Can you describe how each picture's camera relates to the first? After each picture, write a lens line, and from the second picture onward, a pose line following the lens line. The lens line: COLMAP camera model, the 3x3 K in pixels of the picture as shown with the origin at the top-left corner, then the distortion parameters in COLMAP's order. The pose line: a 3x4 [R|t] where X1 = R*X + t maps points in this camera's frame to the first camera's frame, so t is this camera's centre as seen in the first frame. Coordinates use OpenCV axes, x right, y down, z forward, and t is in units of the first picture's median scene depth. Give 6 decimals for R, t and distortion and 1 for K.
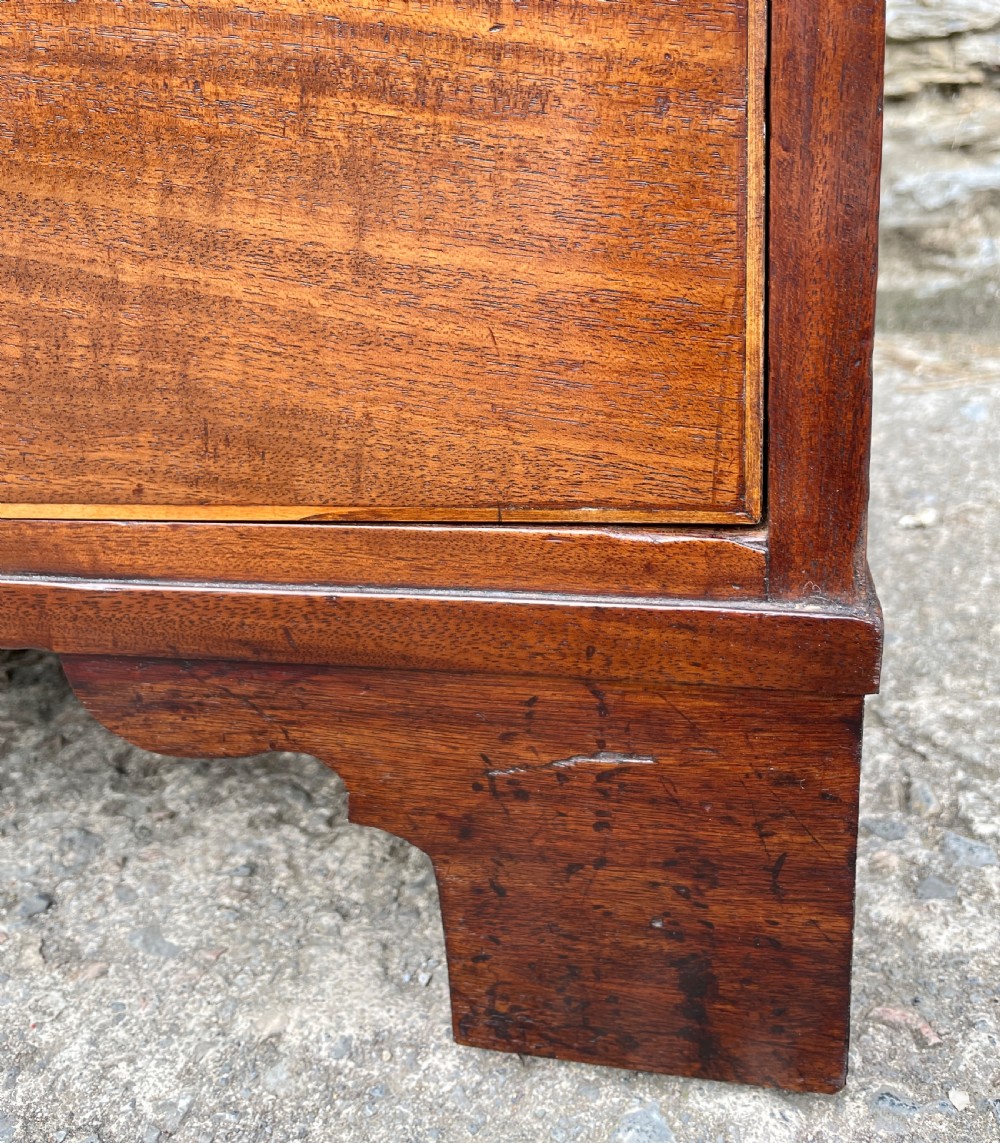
lens RADIAL K [[1127.5, 0, 504.5], [0, 1127.5, 466.2], [0, 0, 1]] dist [0.086746, -0.116339]
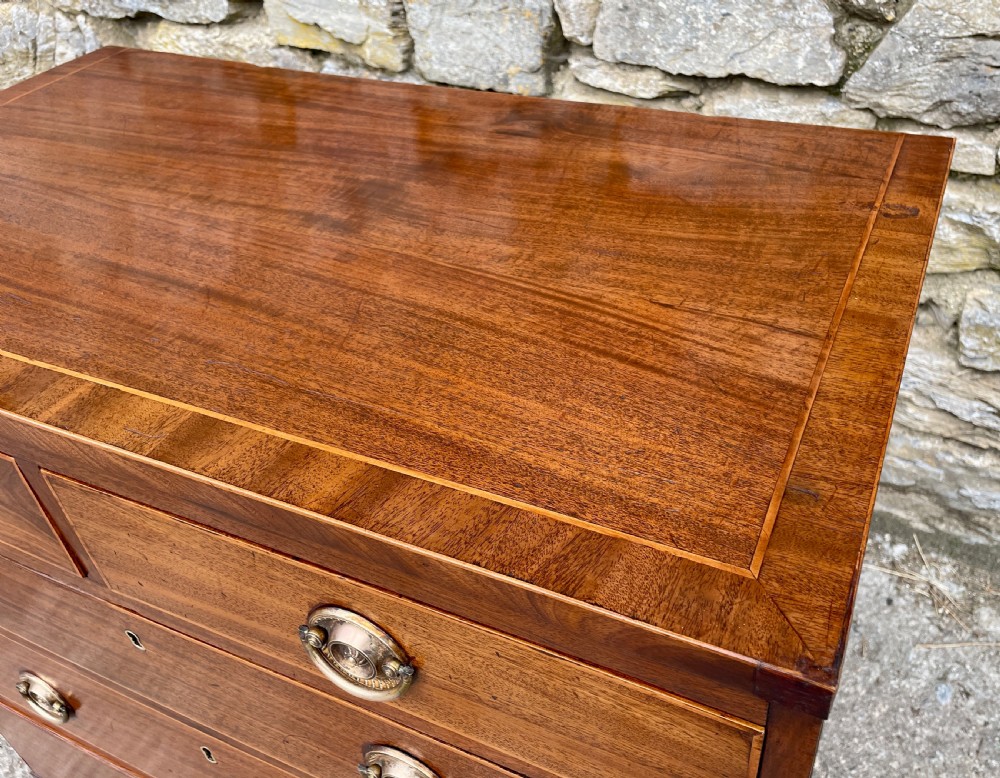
lens RADIAL K [[854.1, 0, 559.7], [0, 854.1, 366.8], [0, 0, 1]] dist [0.081593, -0.124555]
pose [[0.970572, 0.137283, -0.197846, -0.031777], [-0.061435, 0.935557, 0.347791, -3.224840], [0.232842, -0.325401, 0.916460, -0.993620]]
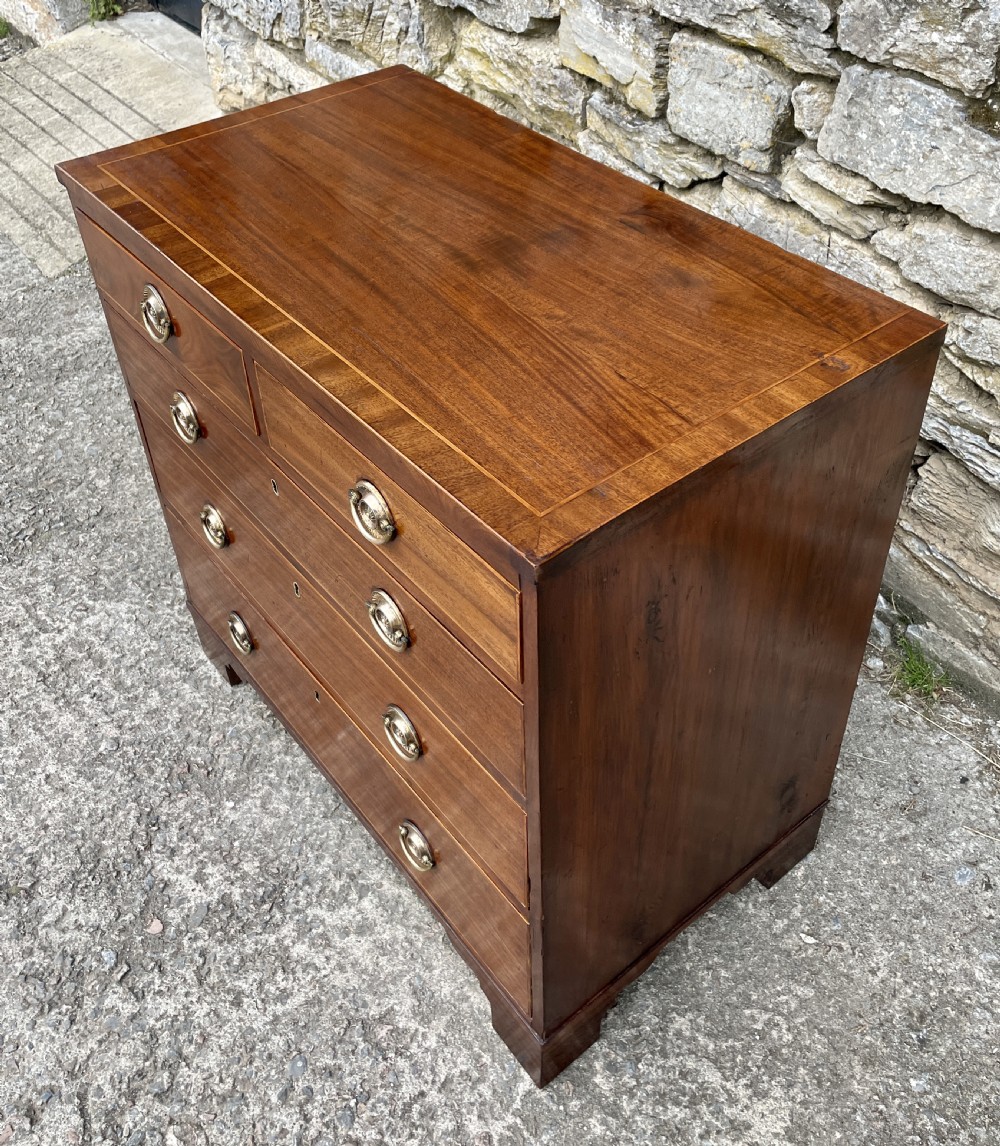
lens RADIAL K [[1130.4, 0, 504.5], [0, 1130.4, 467.5], [0, 0, 1]] dist [0.086746, -0.116339]
pose [[0.753389, 0.437725, -0.490715, 1.449239], [-0.221194, 0.871459, 0.437758, -3.988718], [0.619256, -0.221259, 0.753370, -2.275437]]
